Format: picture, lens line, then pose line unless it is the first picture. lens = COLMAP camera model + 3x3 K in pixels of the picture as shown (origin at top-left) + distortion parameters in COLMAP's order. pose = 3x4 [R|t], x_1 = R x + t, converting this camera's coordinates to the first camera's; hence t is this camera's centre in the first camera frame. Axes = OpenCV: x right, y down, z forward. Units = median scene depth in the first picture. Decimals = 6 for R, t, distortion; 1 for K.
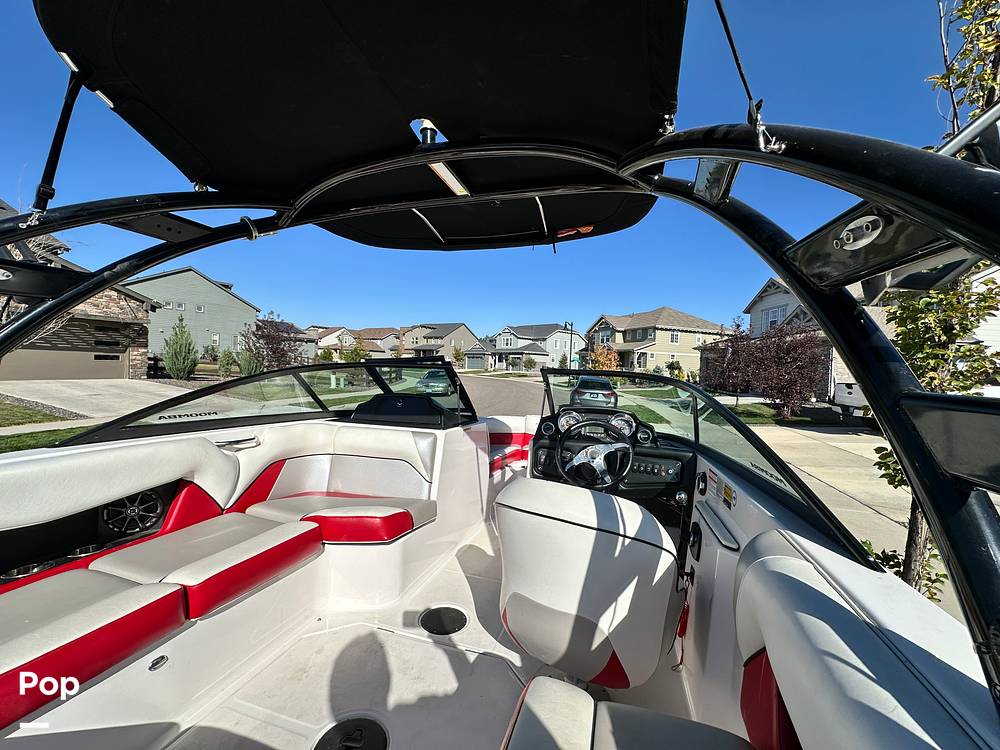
lens RADIAL K [[400.0, 0, 499.5], [0, 400.0, 375.3], [0, 0, 1]] dist [-0.005158, 0.000876]
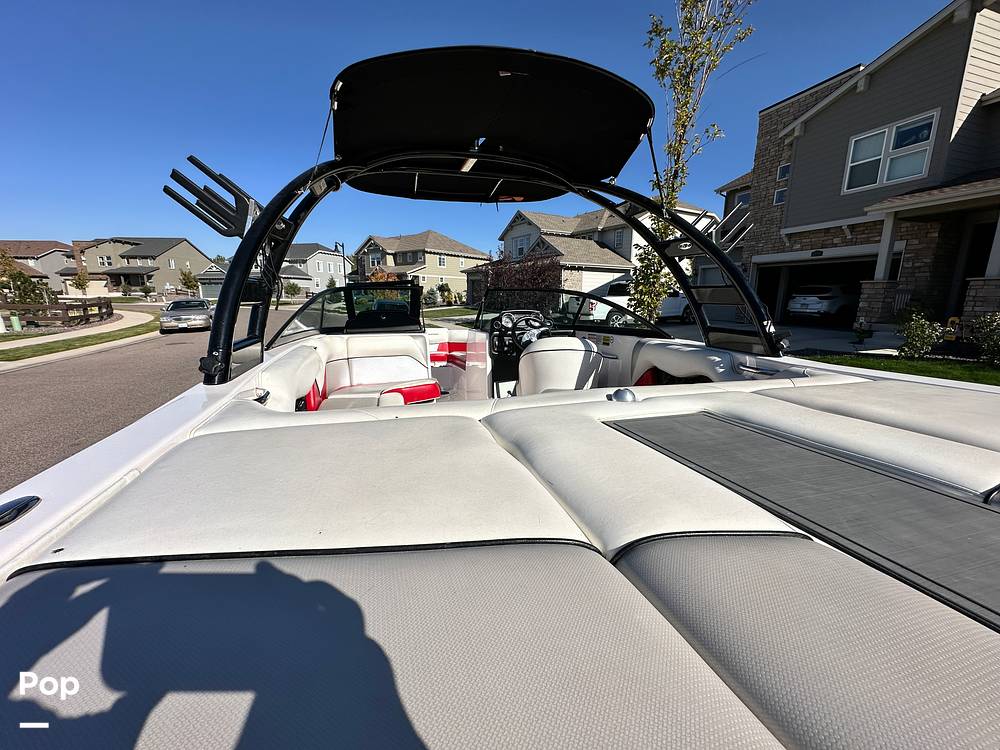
lens RADIAL K [[400.0, 0, 499.7], [0, 400.0, 375.6], [0, 0, 1]] dist [-0.005158, 0.000876]
pose [[0.841106, -0.137374, 0.523134, -0.104260], [0.037221, 0.979616, 0.197400, 0.002152], [-0.539588, -0.146563, 0.829074, -0.053662]]
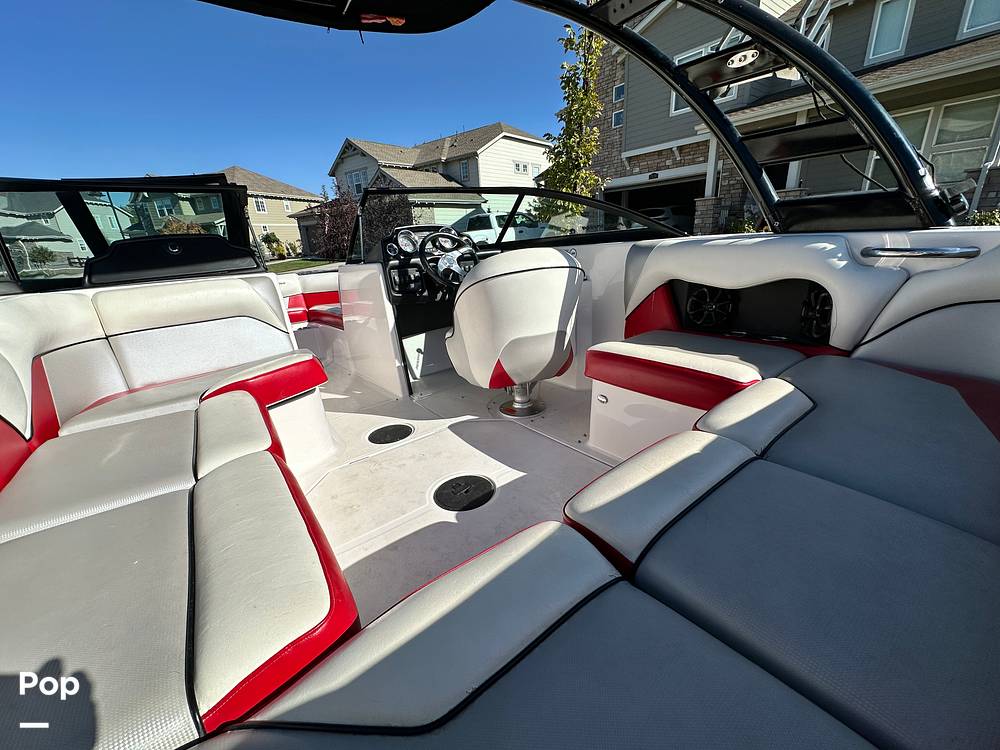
lens RADIAL K [[400.0, 0, 499.7], [0, 400.0, 375.5], [0, 0, 1]] dist [-0.005158, 0.000876]
pose [[0.589541, -0.335751, 0.734652, -0.080697], [0.100176, 0.932886, 0.345960, 0.015089], [-0.801503, -0.130363, 0.583608, 0.018965]]
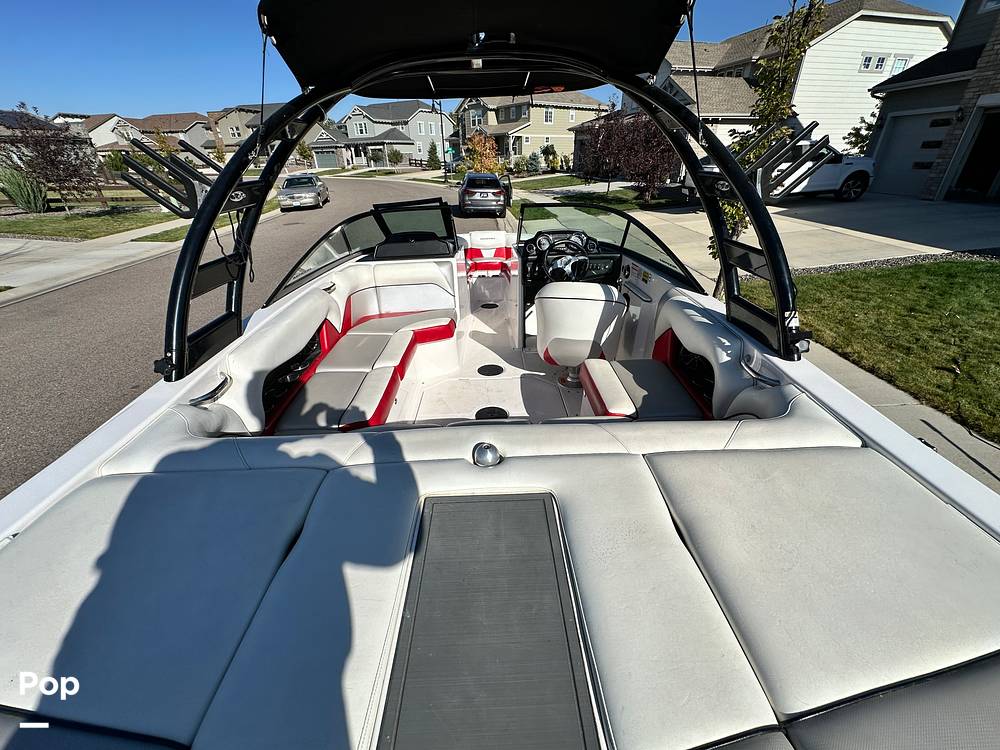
lens RADIAL K [[400.0, 0, 499.9], [0, 400.0, 376.4], [0, 0, 1]] dist [-0.005158, 0.000876]
pose [[0.948904, -0.199721, 0.244321, -0.062006], [0.063184, 0.878803, 0.472984, -0.021905], [-0.309175, -0.433379, 0.846519, -0.059423]]
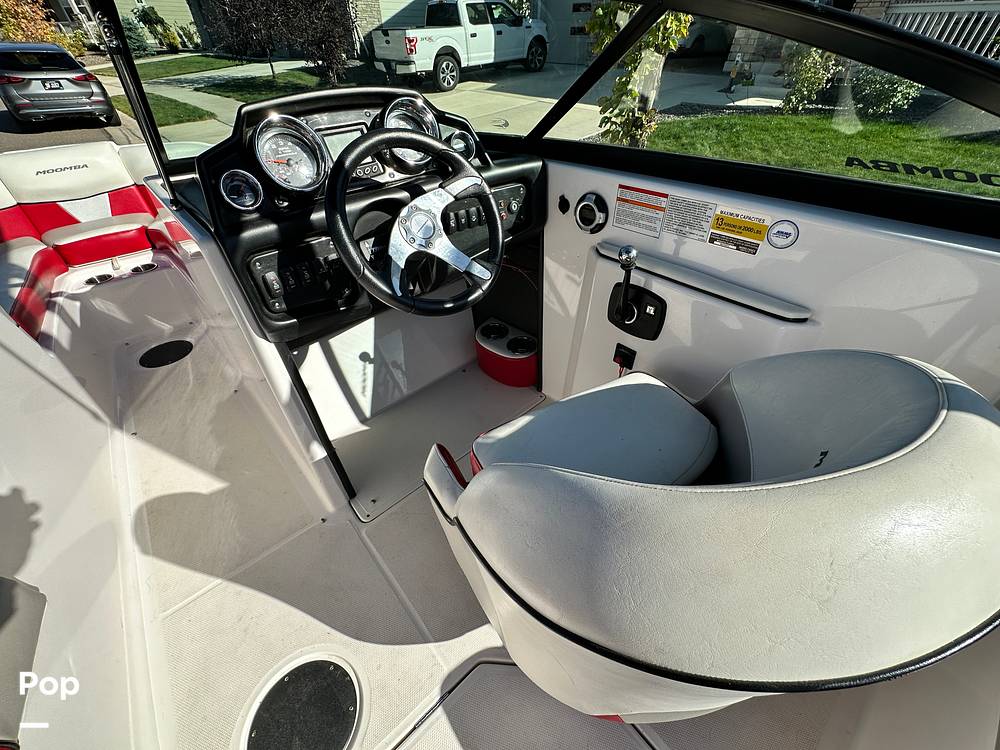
lens RADIAL K [[400.0, 0, 500.4], [0, 400.0, 376.4], [0, 0, 1]] dist [-0.005158, 0.000876]
pose [[0.536510, -0.585910, 0.607344, -0.007884], [0.046279, 0.739037, 0.672074, 0.004820], [-0.842624, -0.332467, 0.423615, 0.087144]]
